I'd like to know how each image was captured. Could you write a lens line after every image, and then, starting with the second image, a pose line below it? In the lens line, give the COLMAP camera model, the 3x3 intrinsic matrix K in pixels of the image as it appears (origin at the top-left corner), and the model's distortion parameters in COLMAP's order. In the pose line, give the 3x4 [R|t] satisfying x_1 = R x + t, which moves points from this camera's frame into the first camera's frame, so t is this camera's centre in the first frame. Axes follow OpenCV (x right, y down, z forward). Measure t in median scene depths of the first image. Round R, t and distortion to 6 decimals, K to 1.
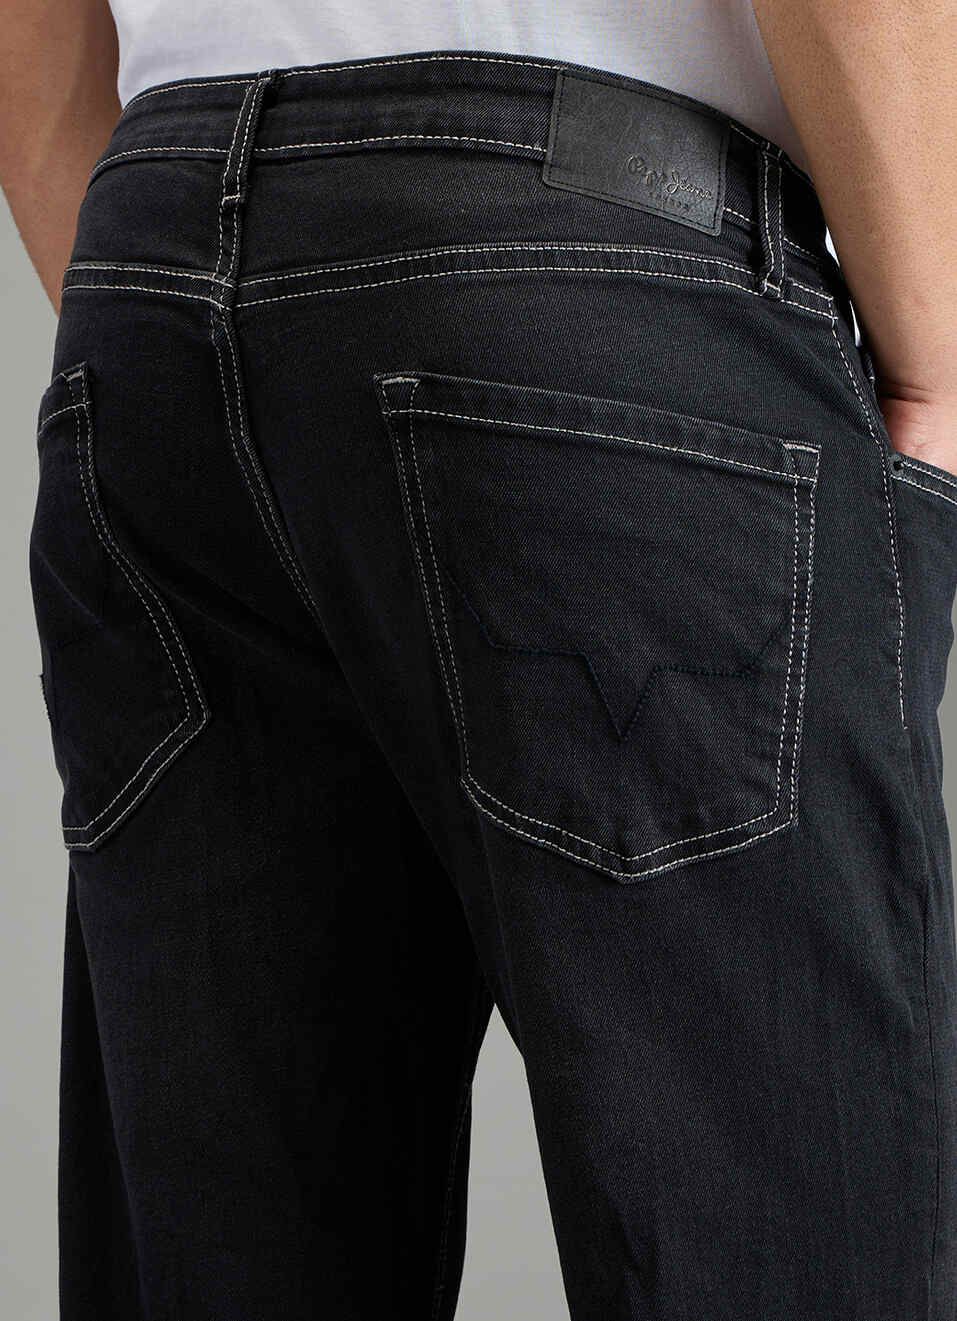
lens RADIAL K [[2619.3, 0, 562.0], [0, 2619.3, 688.3], [0, 0, 1]] dist [0.232866, 0.000000]
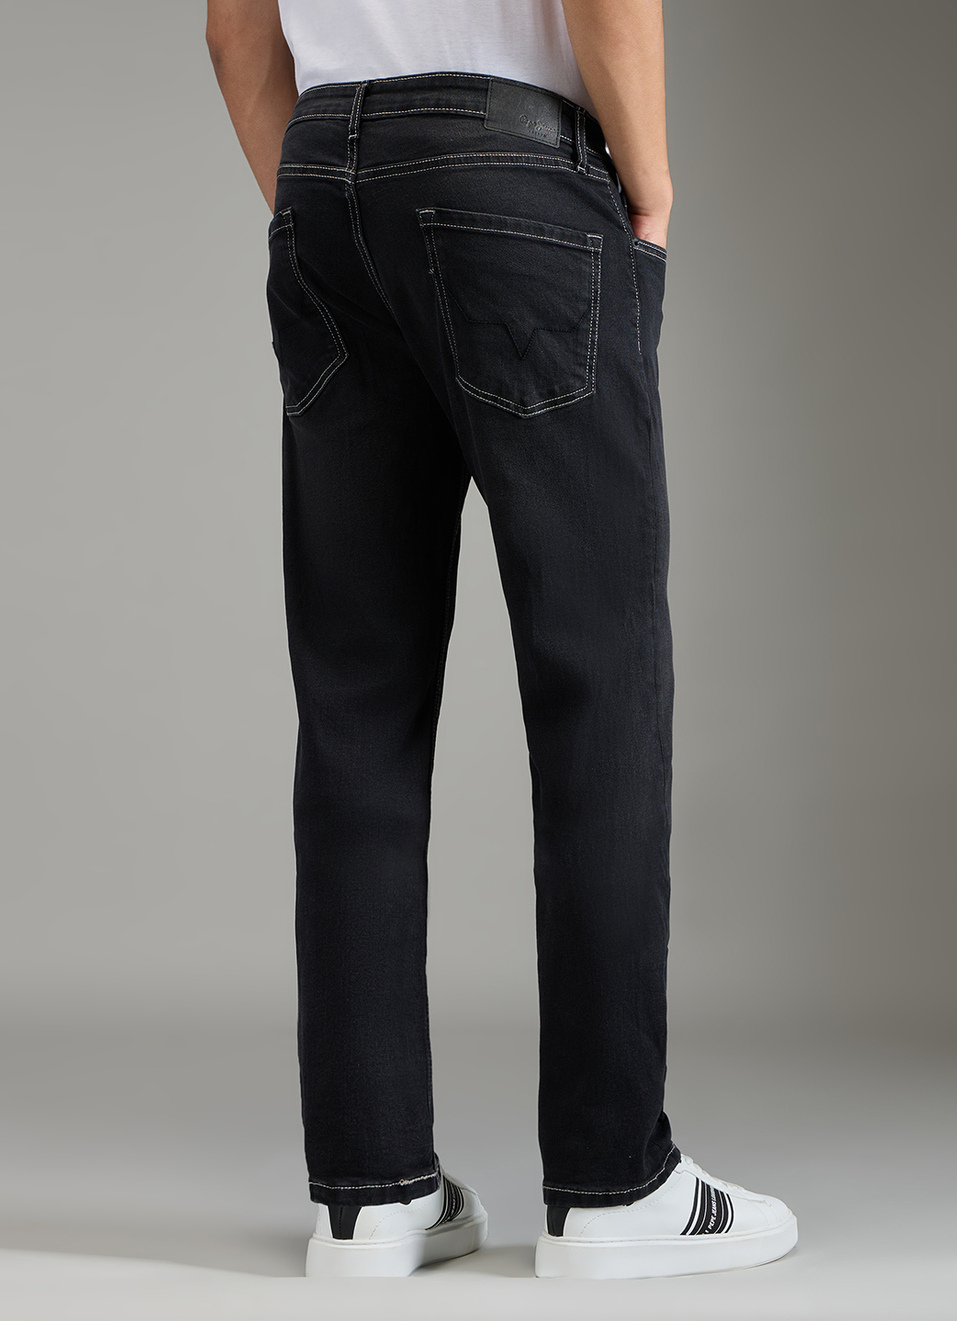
lens RADIAL K [[2360.2, 0, 477.7], [0, 2360.2, 660.3], [0, 0, 1]] dist [-0.041789, 0.000000]
pose [[0.999780, -0.020925, -0.001180, -0.020594], [0.020953, 0.996654, 0.079006, 0.119511], [-0.000477, -0.079013, 0.996873, -1.149183]]
